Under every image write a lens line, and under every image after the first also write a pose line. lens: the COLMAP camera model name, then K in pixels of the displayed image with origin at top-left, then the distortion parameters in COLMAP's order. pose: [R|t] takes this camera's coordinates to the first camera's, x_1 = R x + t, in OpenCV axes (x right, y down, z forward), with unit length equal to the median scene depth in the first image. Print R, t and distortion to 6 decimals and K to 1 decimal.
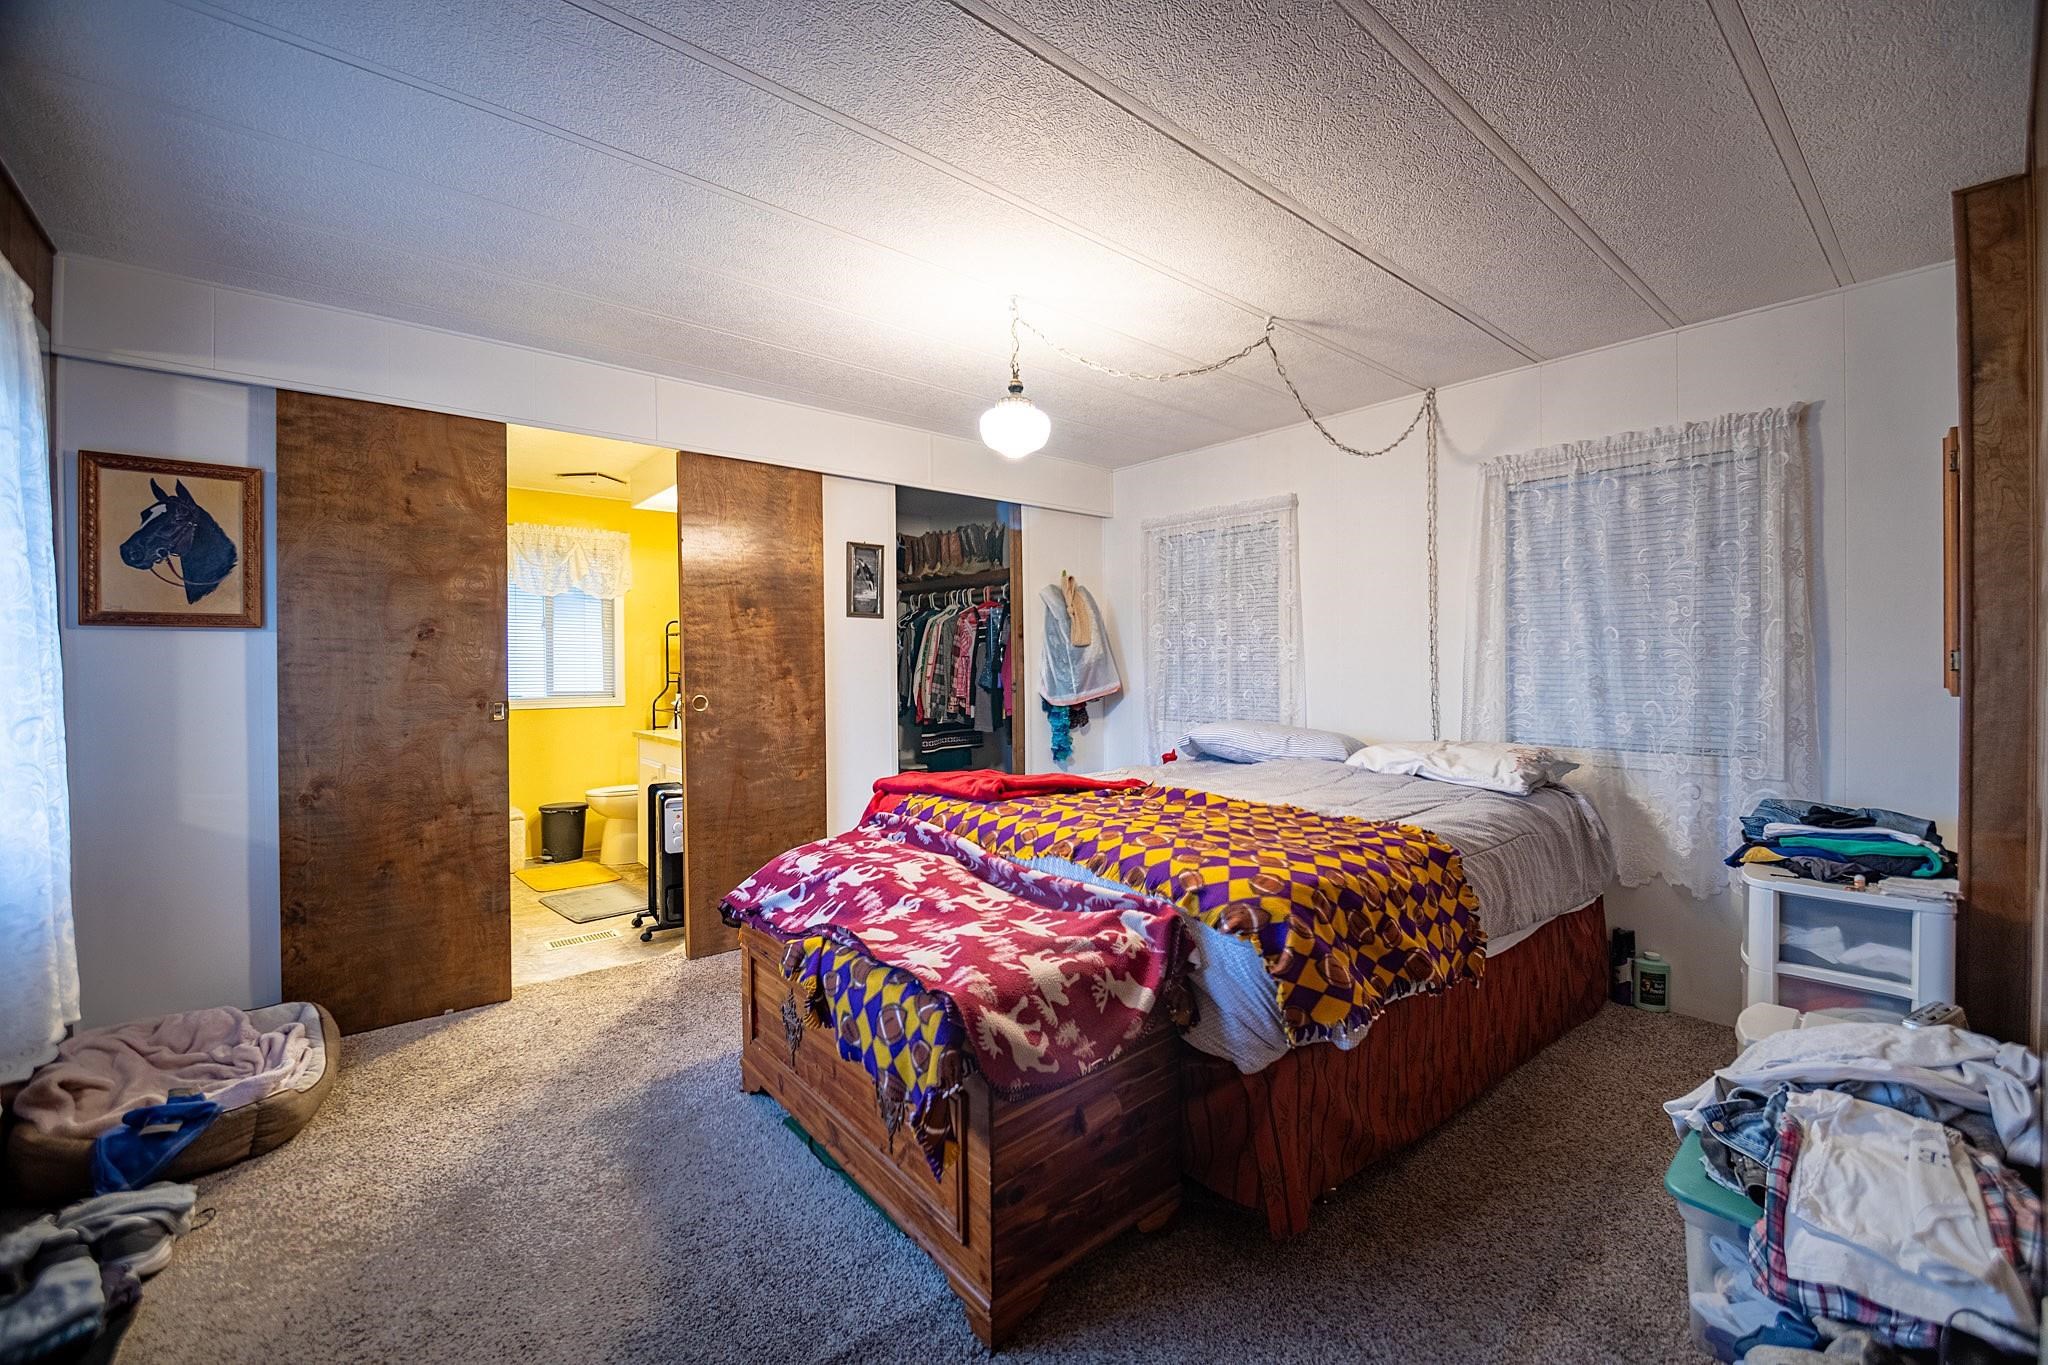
lens RADIAL K [[840.4, 0, 1039.8], [0, 840.4, 670.9], [0, 0, 1]] dist [-0.001970, -0.005572]
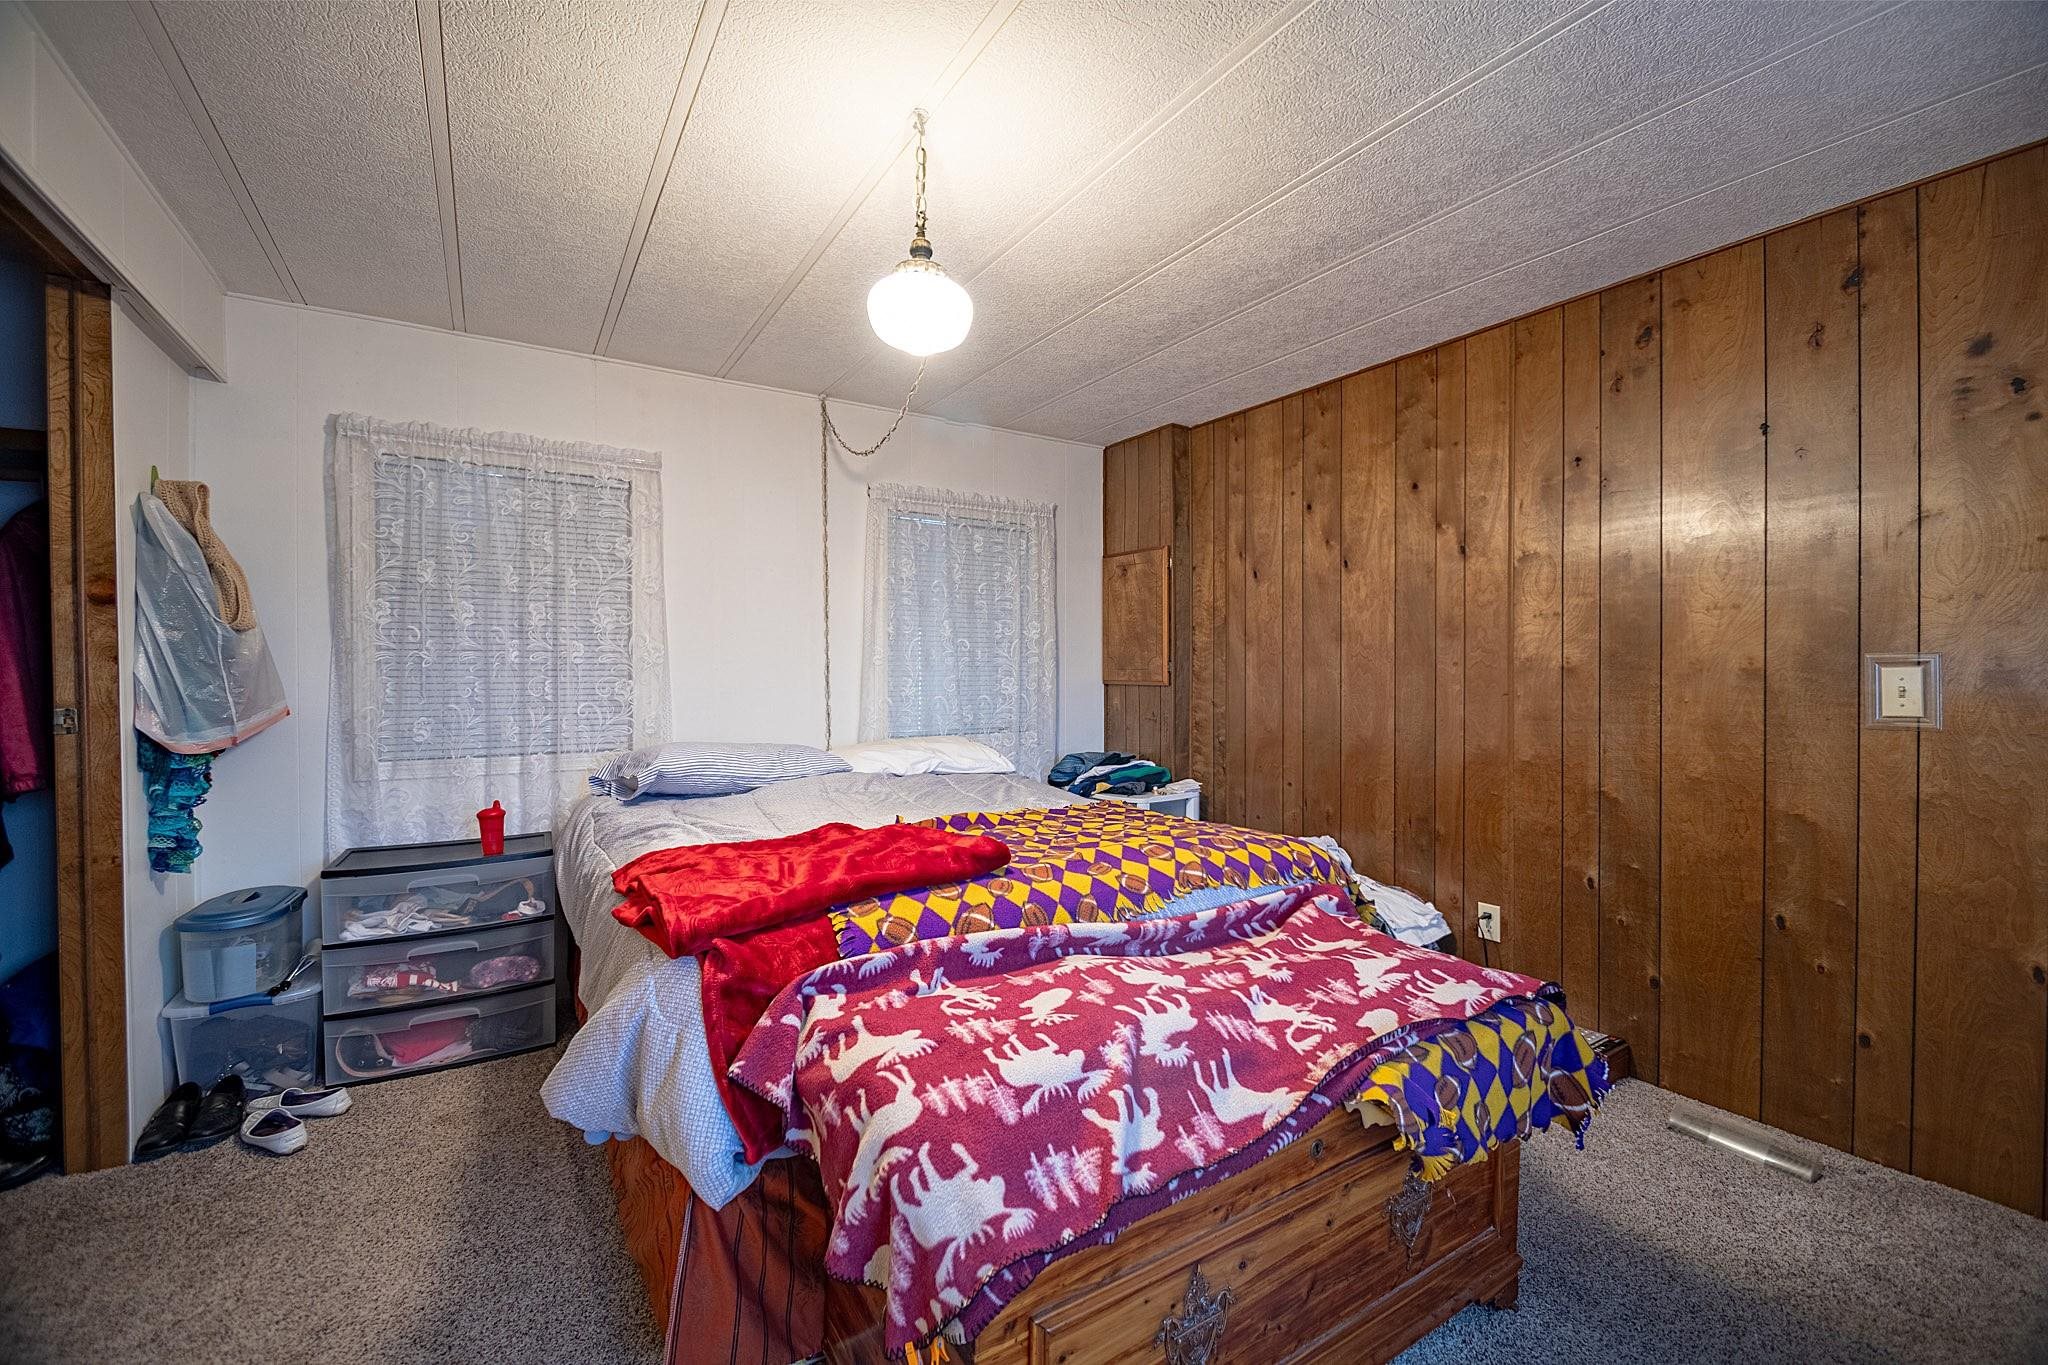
lens RADIAL K [[840.4, 0, 1039.8], [0, 840.4, 670.9], [0, 0, 1]] dist [-0.001970, -0.005572]
pose [[0.129288, -0.003265, 0.991602, -0.825408], [0.008255, 0.999963, 0.002217, -0.007460], [-0.991573, 0.007899, 0.129310, 1.004977]]
